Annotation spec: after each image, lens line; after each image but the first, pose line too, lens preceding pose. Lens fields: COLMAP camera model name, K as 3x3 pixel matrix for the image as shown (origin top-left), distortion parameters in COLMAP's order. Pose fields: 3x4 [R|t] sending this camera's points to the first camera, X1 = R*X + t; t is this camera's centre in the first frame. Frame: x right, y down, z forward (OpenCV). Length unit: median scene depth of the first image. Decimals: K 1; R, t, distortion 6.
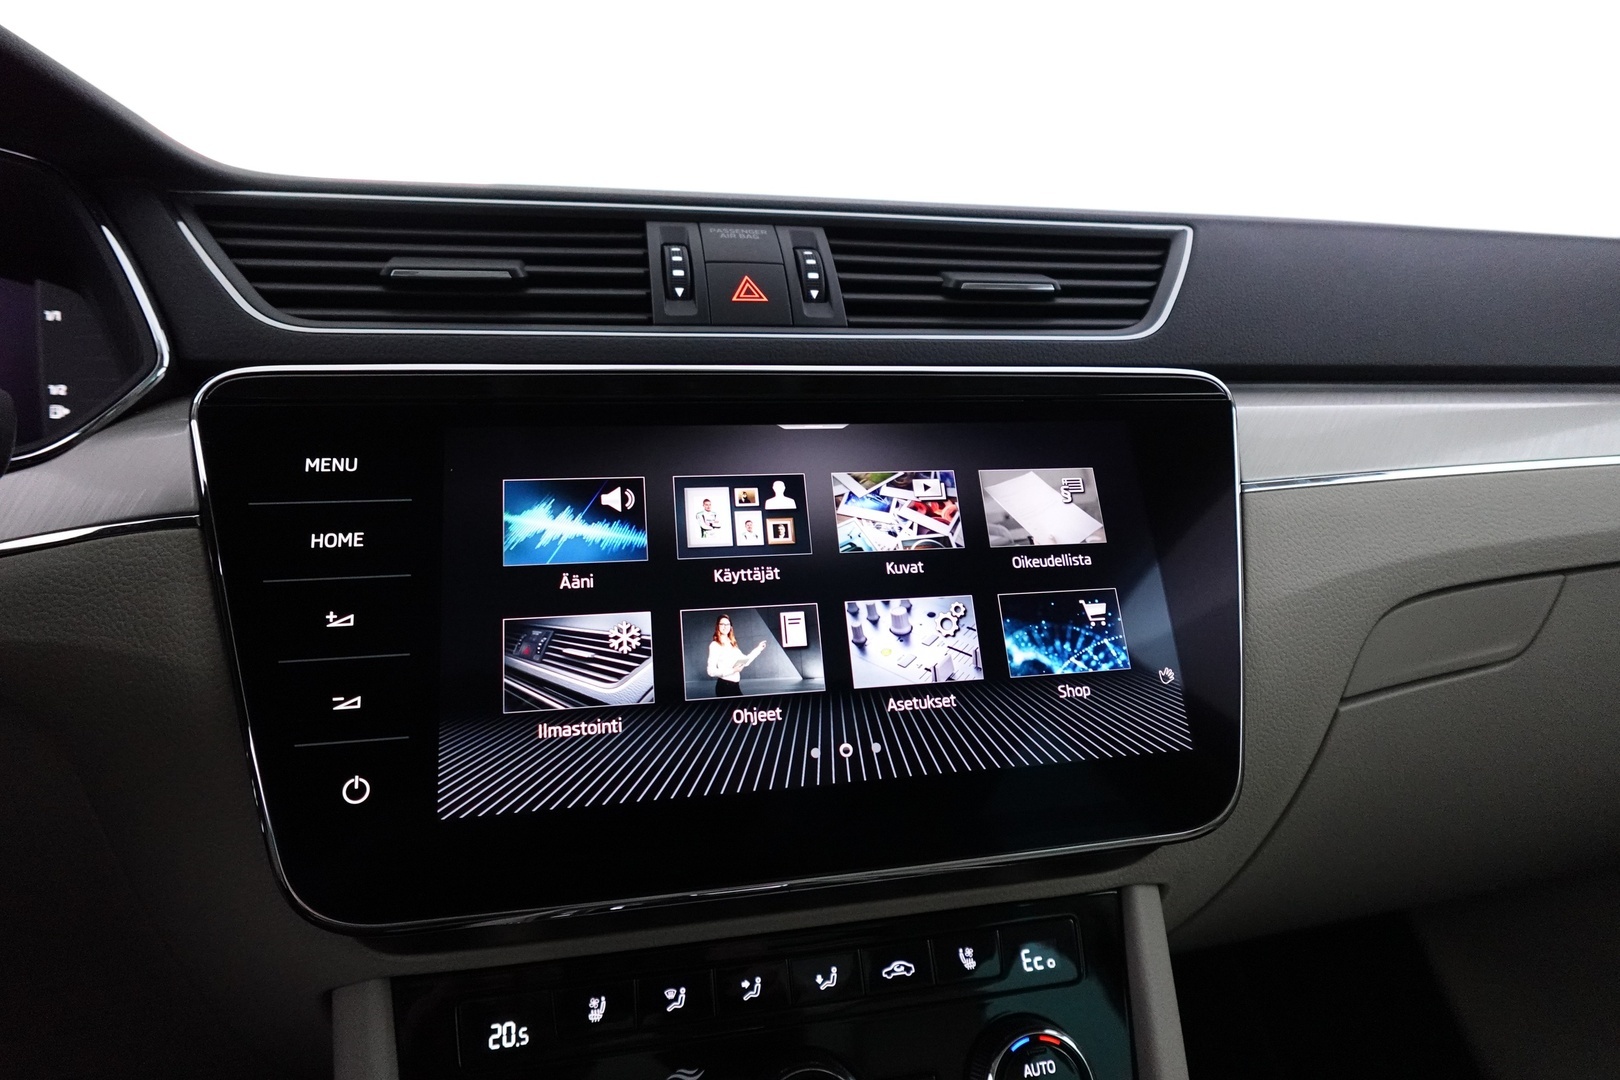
lens RADIAL K [[913.4, 0, 806.7], [0, 913.4, 536.4], [0, 0, 1]] dist [-0.001994, 0.001199]
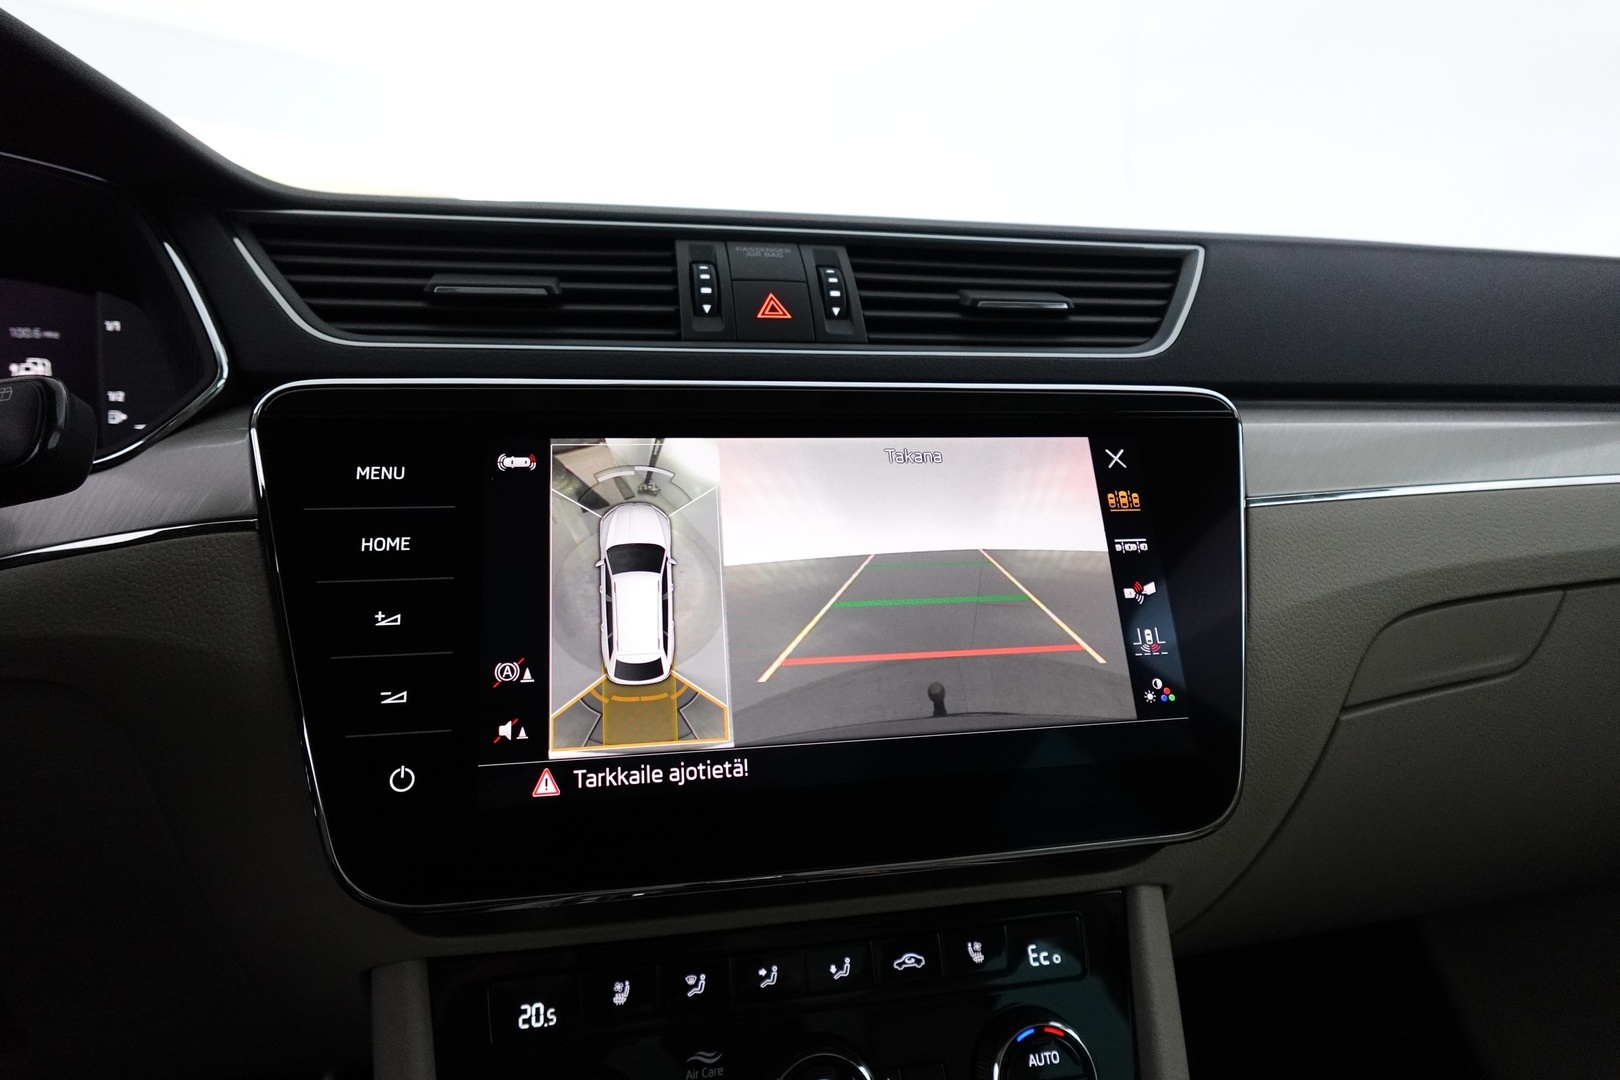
lens RADIAL K [[913.4, 0, 807.7], [0, 913.4, 535.7], [0, 0, 1]] dist [-0.001994, 0.001199]
pose [[0.999796, 0.011949, -0.016289, -0.004284], [-0.012002, 0.999923, -0.003153, -0.006703], [0.016250, 0.003348, 0.999862, -0.045609]]
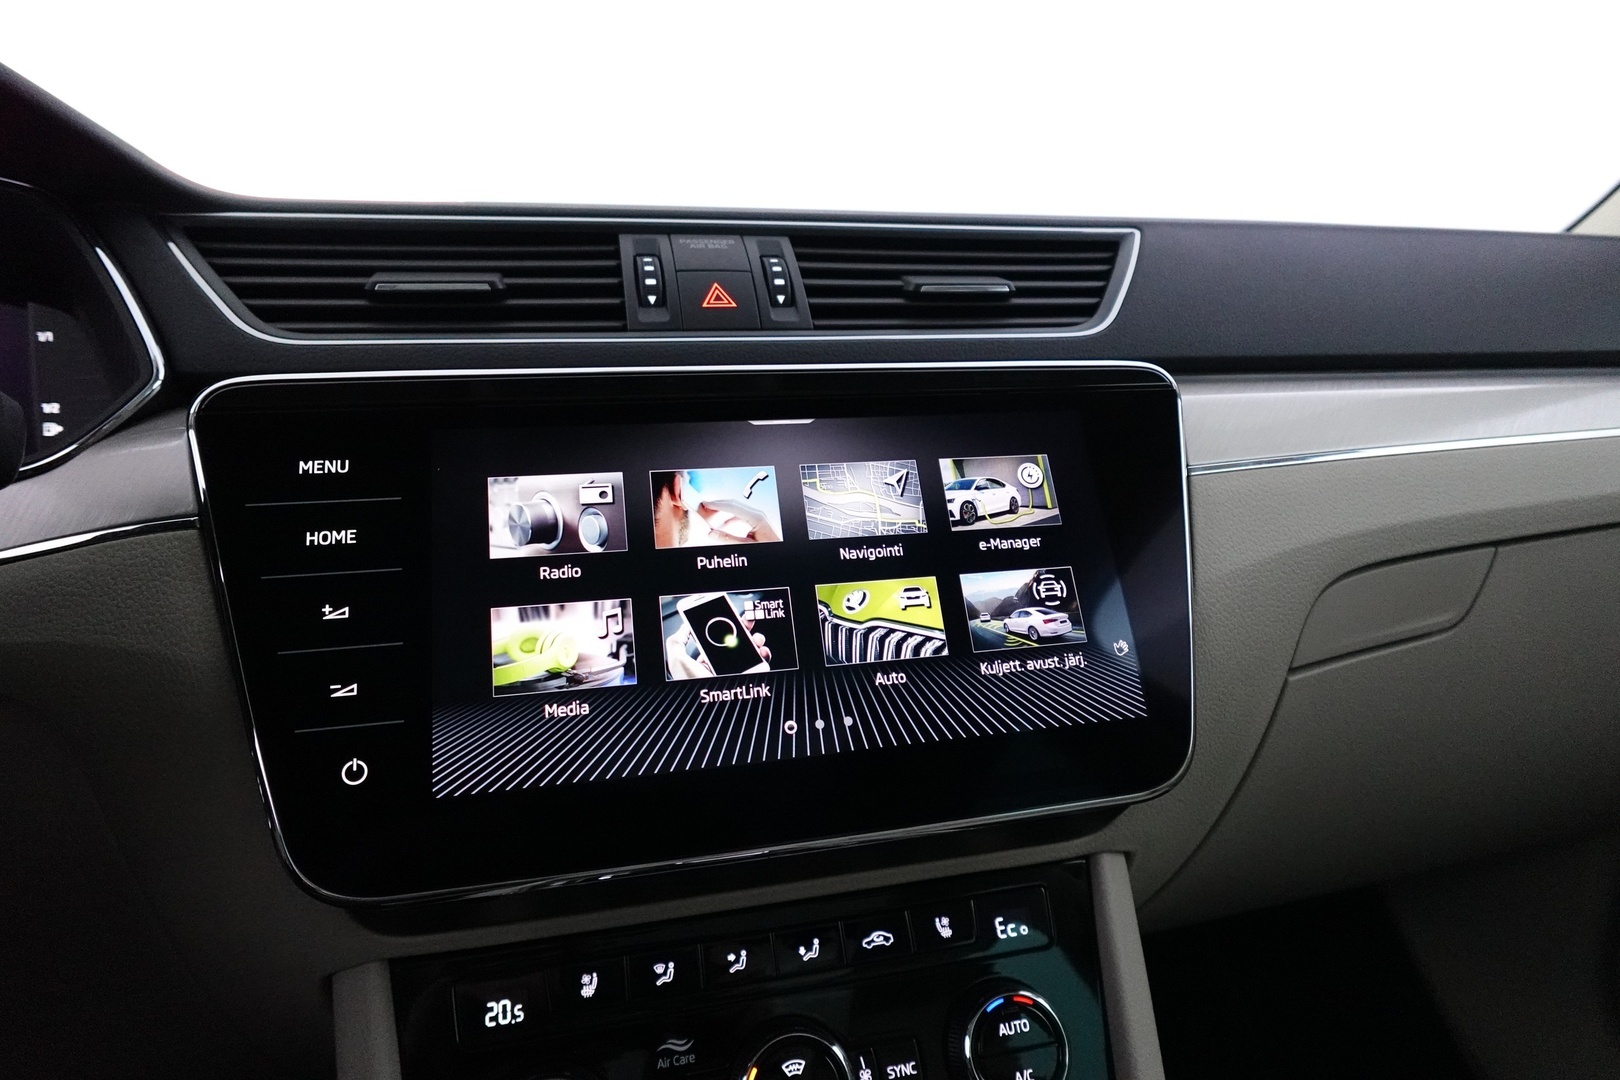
lens RADIAL K [[913.4, 0, 806.7], [0, 913.4, 534.8], [0, 0, 1]] dist [-0.001994, 0.001199]
pose [[0.999442, -0.027162, 0.019433, 0.011597], [0.027509, 0.999463, -0.017803, 0.028340], [-0.018939, 0.018327, 0.999653, -0.052296]]
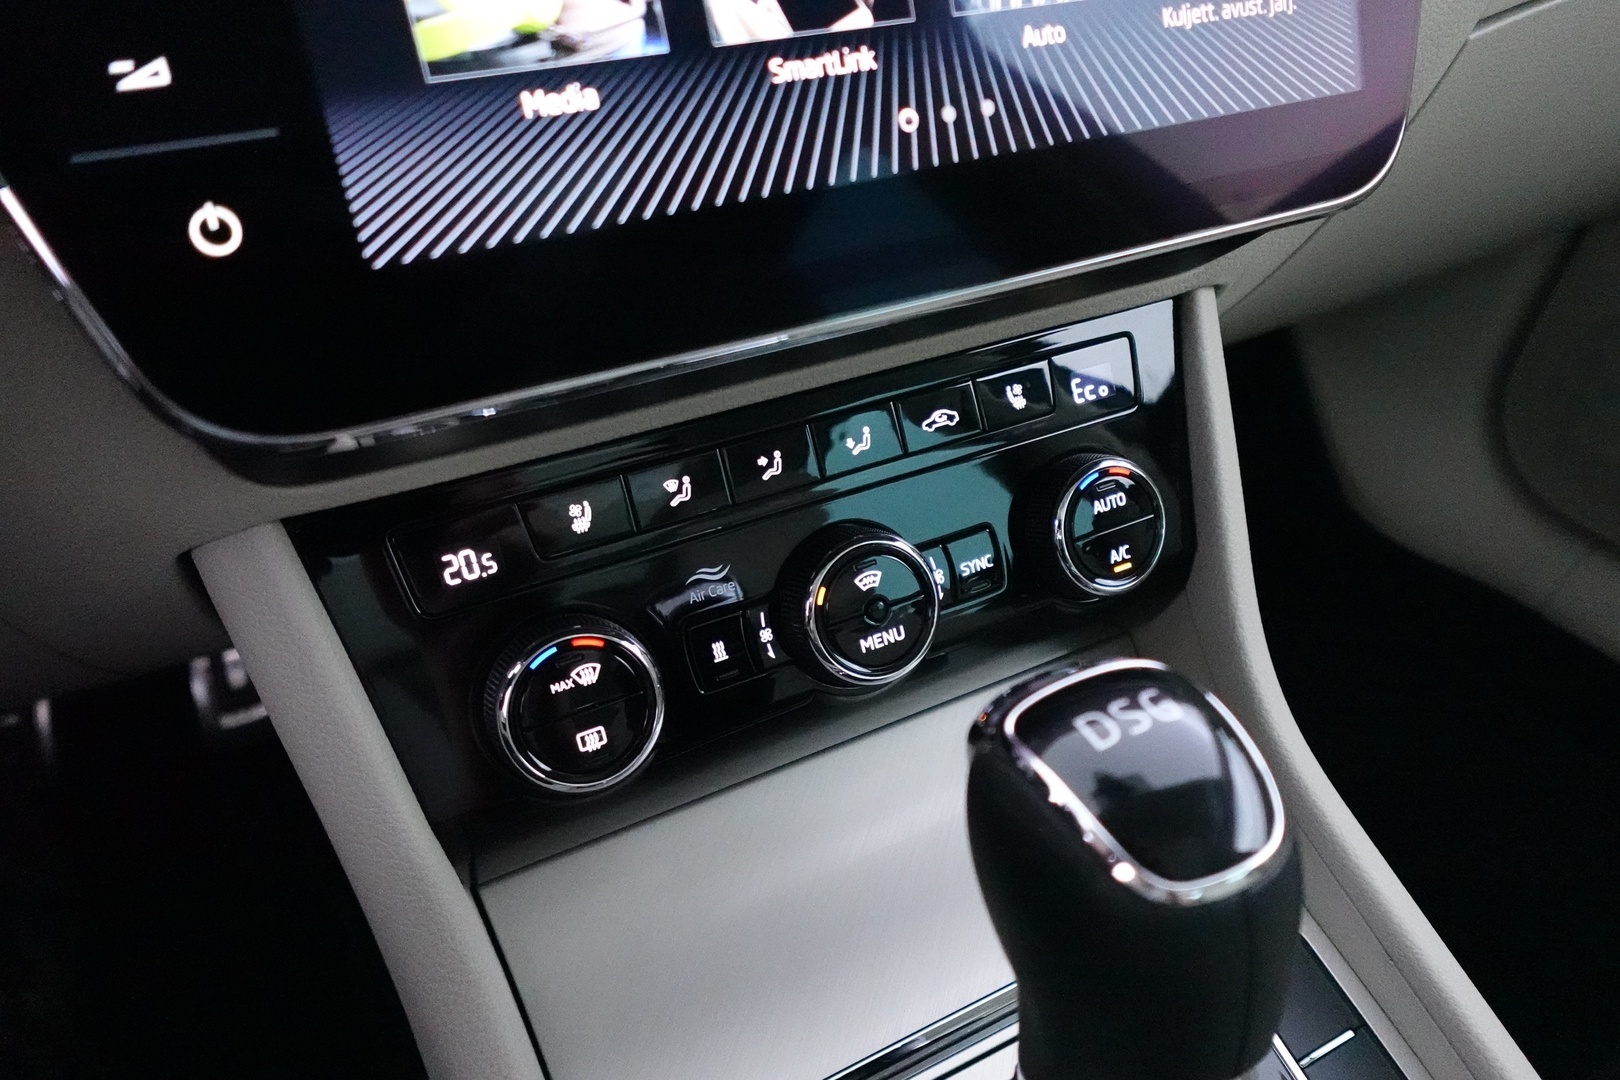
lens RADIAL K [[1147.2, 0, 816.1], [0, 1147.2, 543.3], [0, 0, 1]] dist [-0.009044, 0.008132]
pose [[0.964245, -0.152021, 0.217074, -0.238041], [0.026164, 0.869716, 0.492858, 0.077839], [-0.263718, -0.469556, 0.842597, 0.146798]]
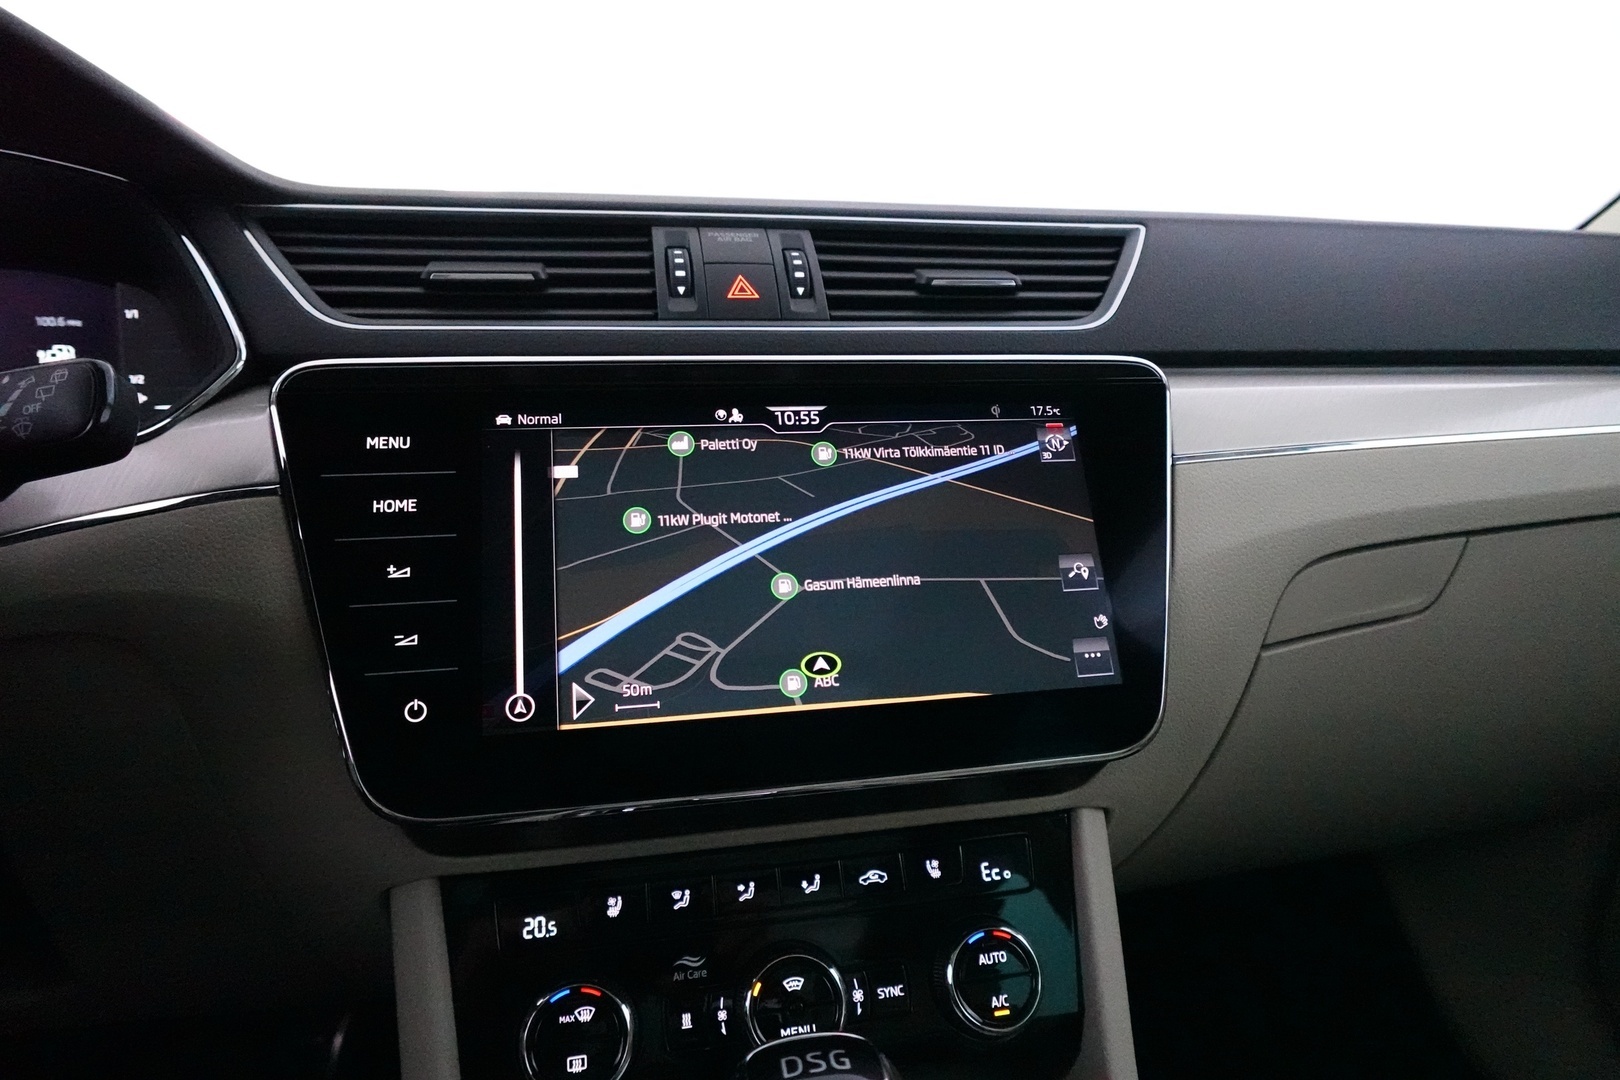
lens RADIAL K [[913.4, 0, 807.5], [0, 913.4, 535.1], [0, 0, 1]] dist [-0.001994, 0.001199]
pose [[0.999958, -0.003571, -0.008441, 0.028823], [0.003729, 0.999817, 0.018758, 0.017865], [0.008373, -0.018789, 0.999788, -0.154754]]
